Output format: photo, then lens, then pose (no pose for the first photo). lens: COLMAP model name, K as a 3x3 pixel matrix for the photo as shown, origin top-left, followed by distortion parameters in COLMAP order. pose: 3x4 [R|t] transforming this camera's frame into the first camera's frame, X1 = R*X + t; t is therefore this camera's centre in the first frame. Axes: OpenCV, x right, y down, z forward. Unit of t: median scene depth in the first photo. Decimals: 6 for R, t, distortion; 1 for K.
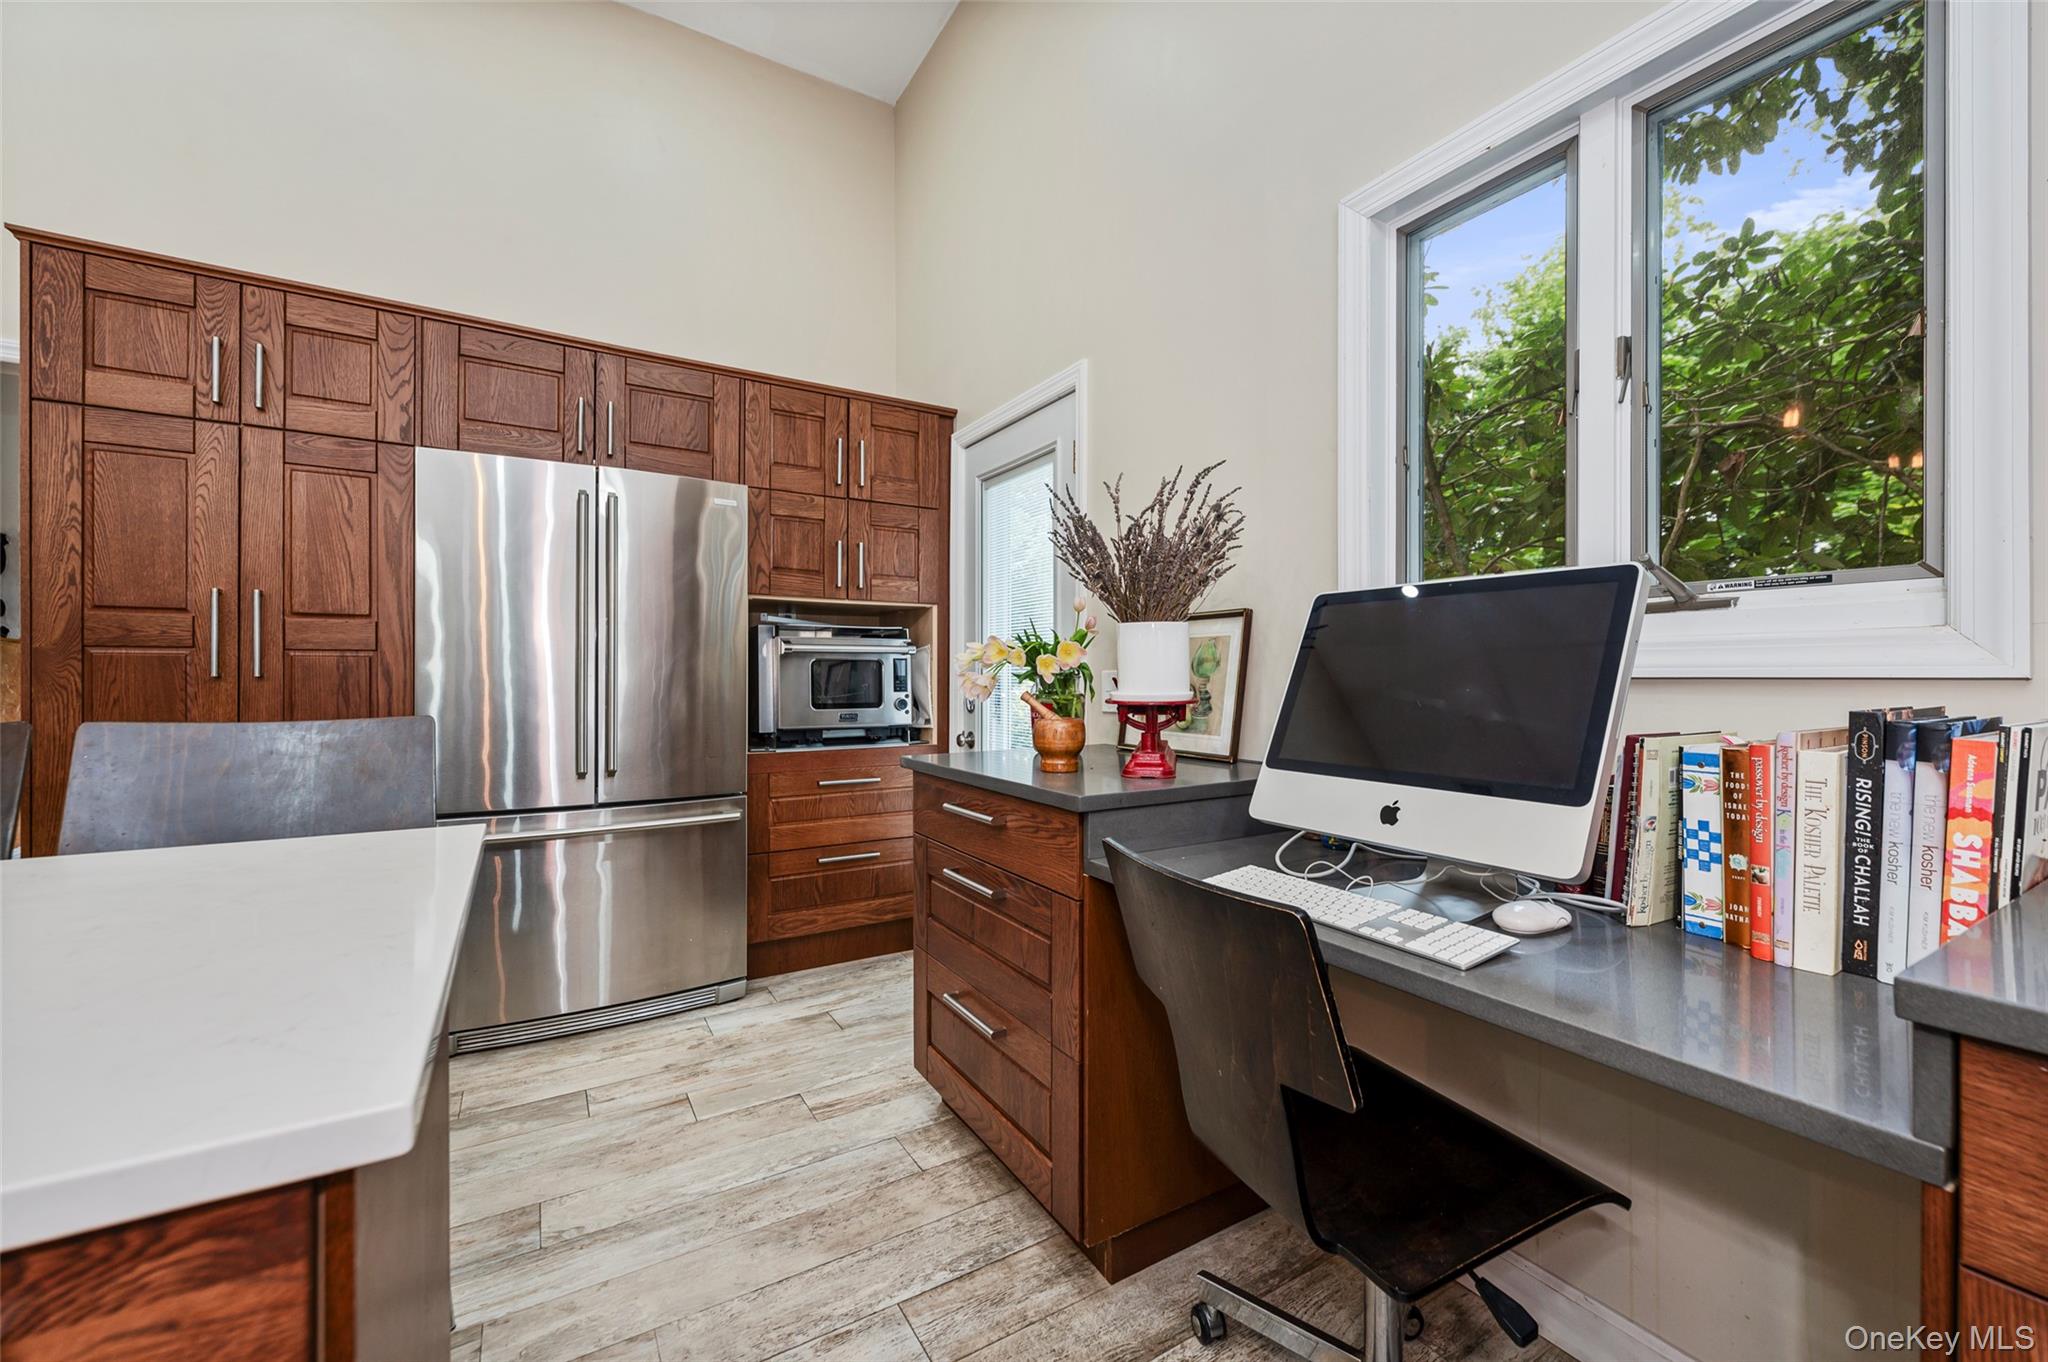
lens RADIAL K [[828.3, 0, 1022.5], [0, 828.3, 676.5], [0, 0, 1]] dist [0.001678, -0.000059]
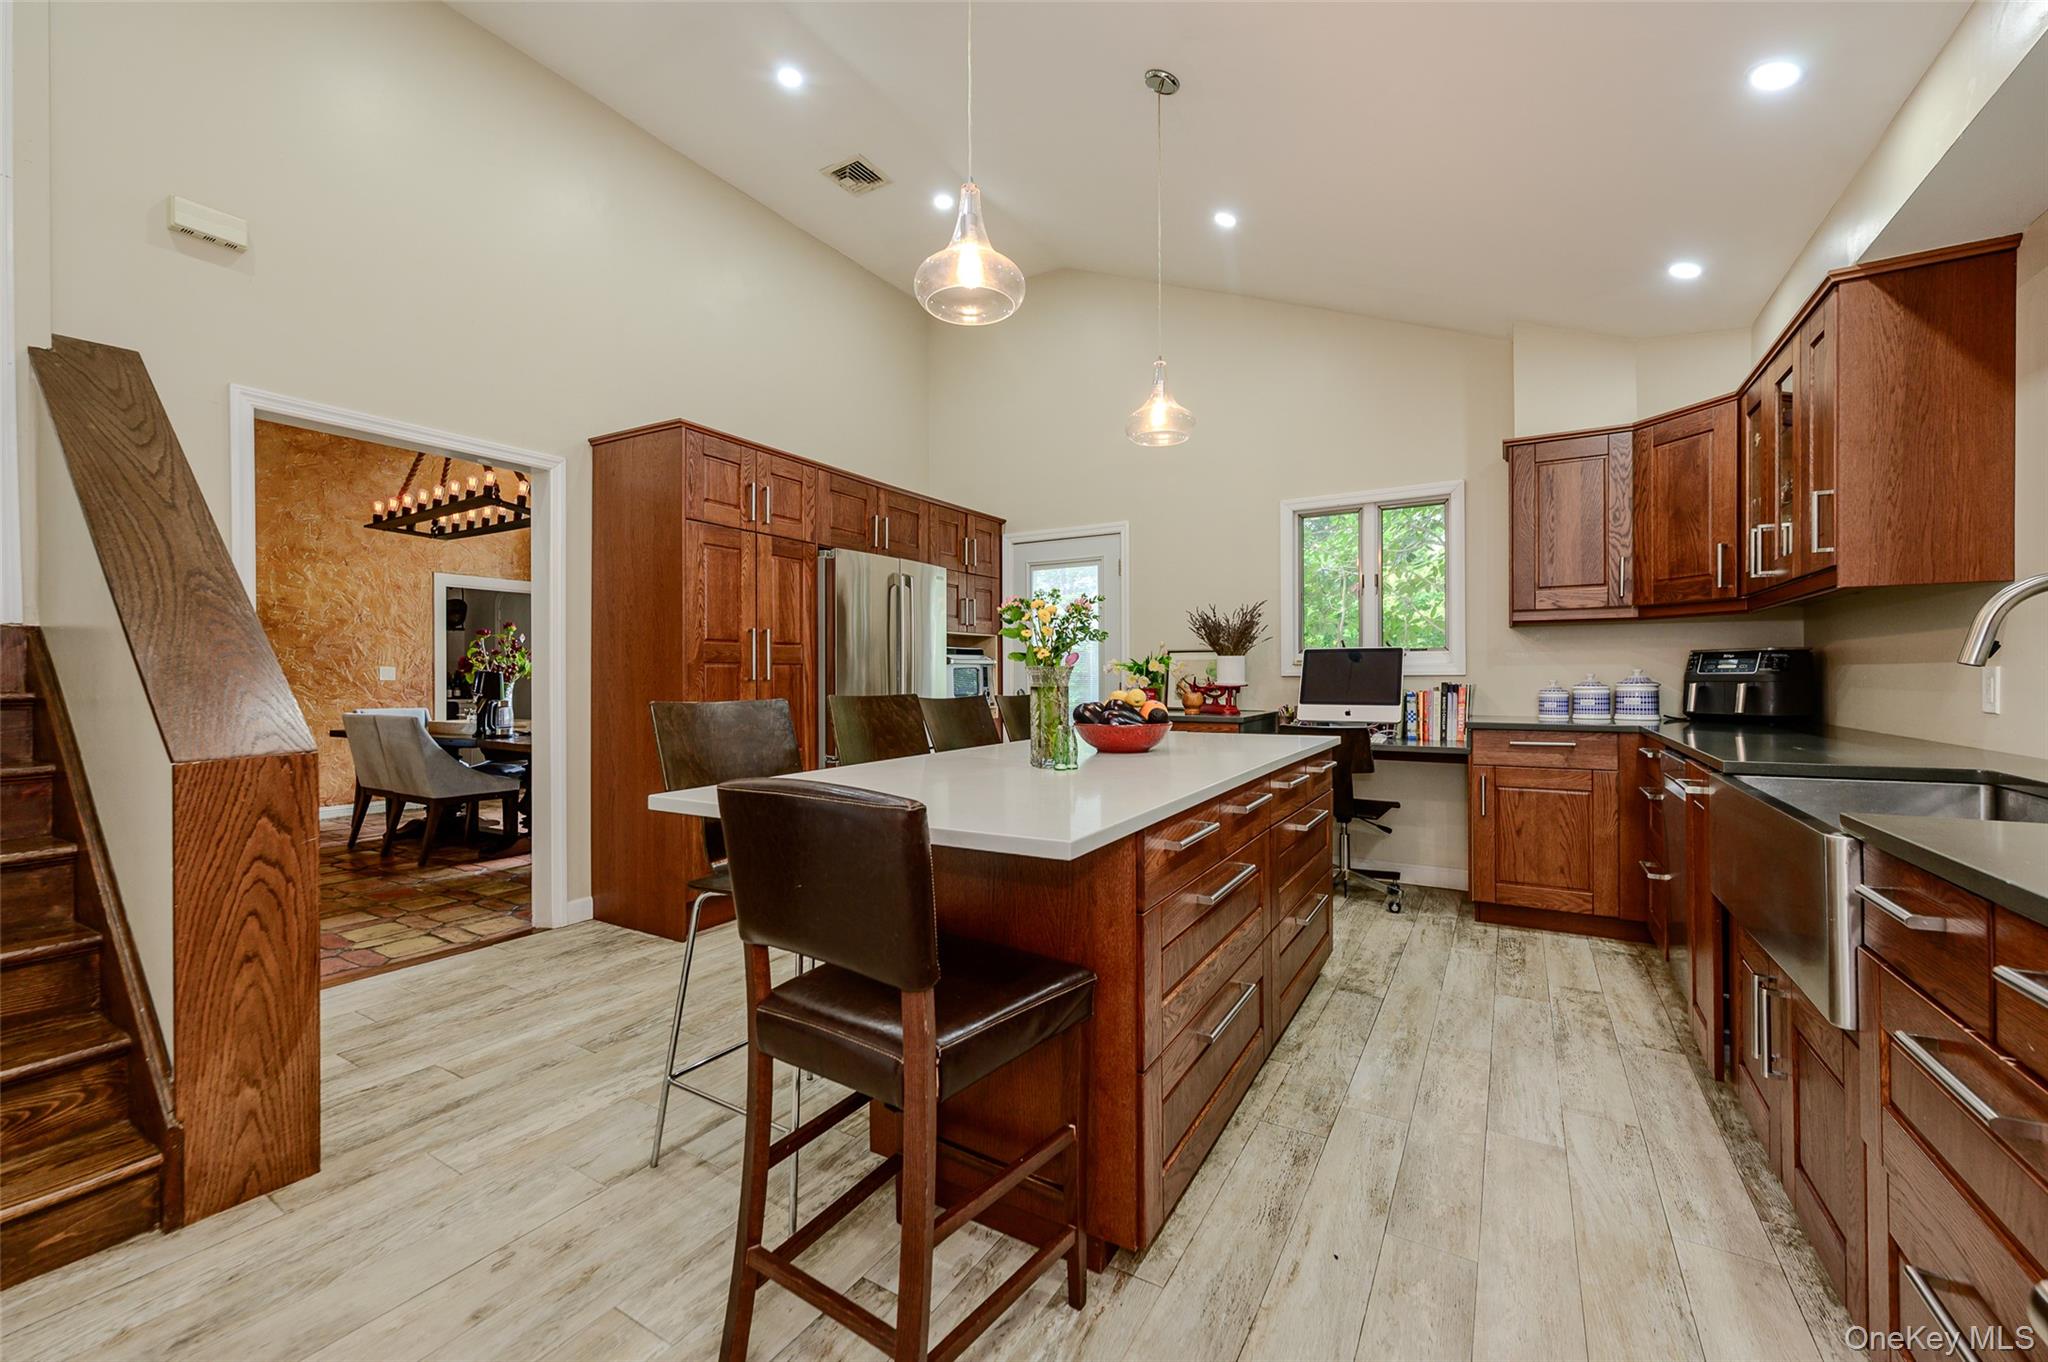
lens RADIAL K [[828.3, 0, 1021.6], [0, 828.3, 682.3], [0, 0, 1]] dist [0.001678, -0.000059]
pose [[0.883760, -0.005258, 0.467912, -2.668882], [0.002584, 0.999976, 0.006357, 0.002655], [-0.467934, -0.004409, 0.883752, -1.640220]]
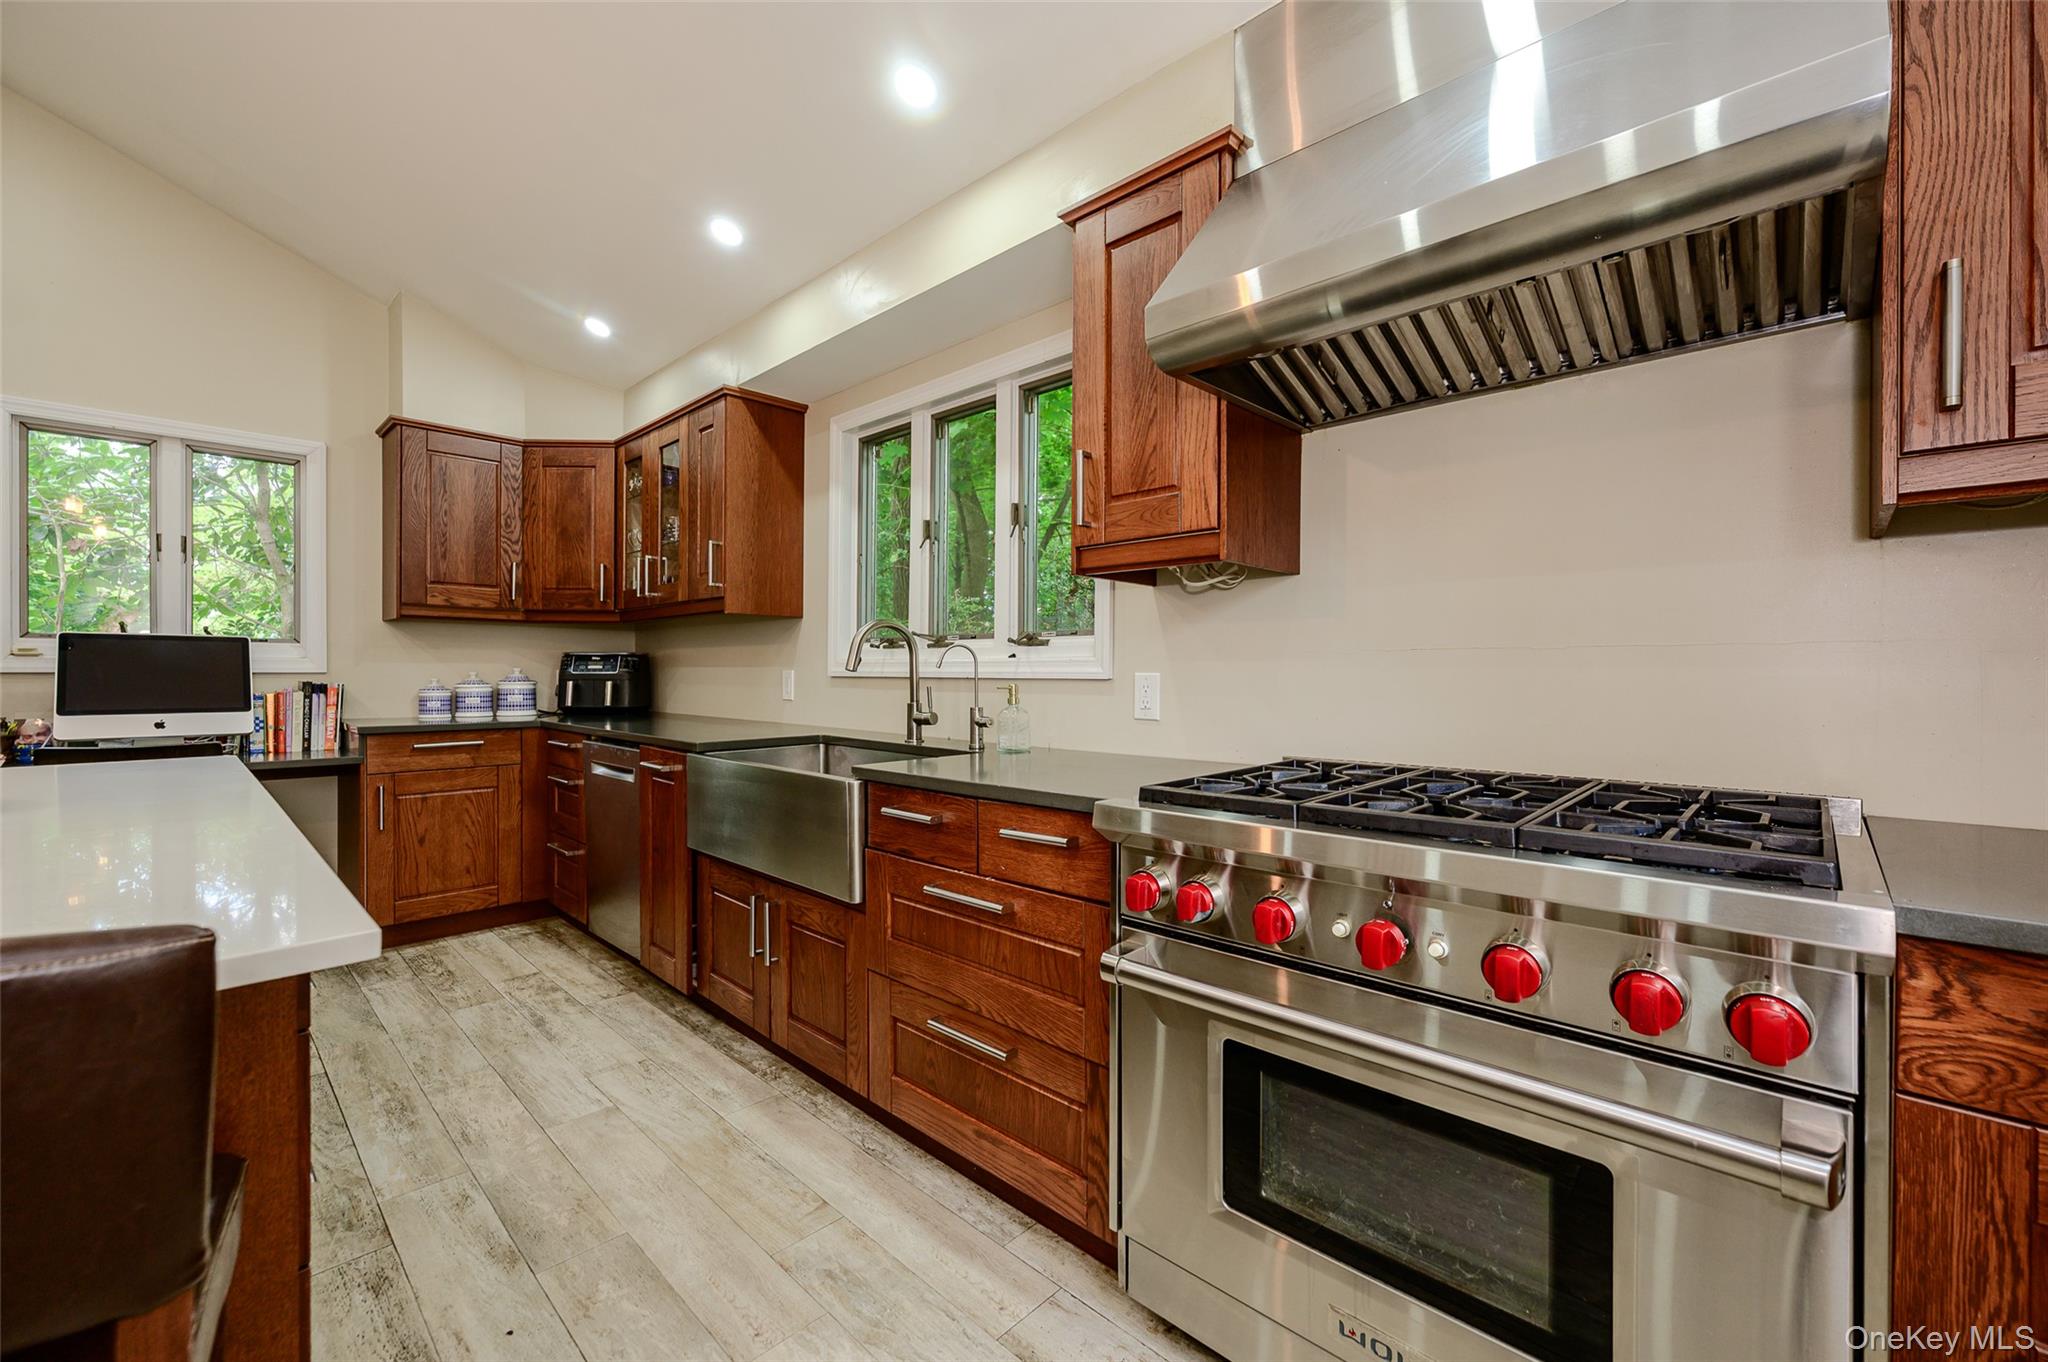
lens RADIAL K [[828.3, 0, 1035.4], [0, 828.3, 679.8], [0, 0, 1]] dist [0.001678, -0.000059]
pose [[-0.263507, -0.007159, 0.964631, -2.968626], [-0.003600, 0.999973, 0.006438, -0.004274], [-0.964651, -0.001776, -0.263526, -1.038493]]
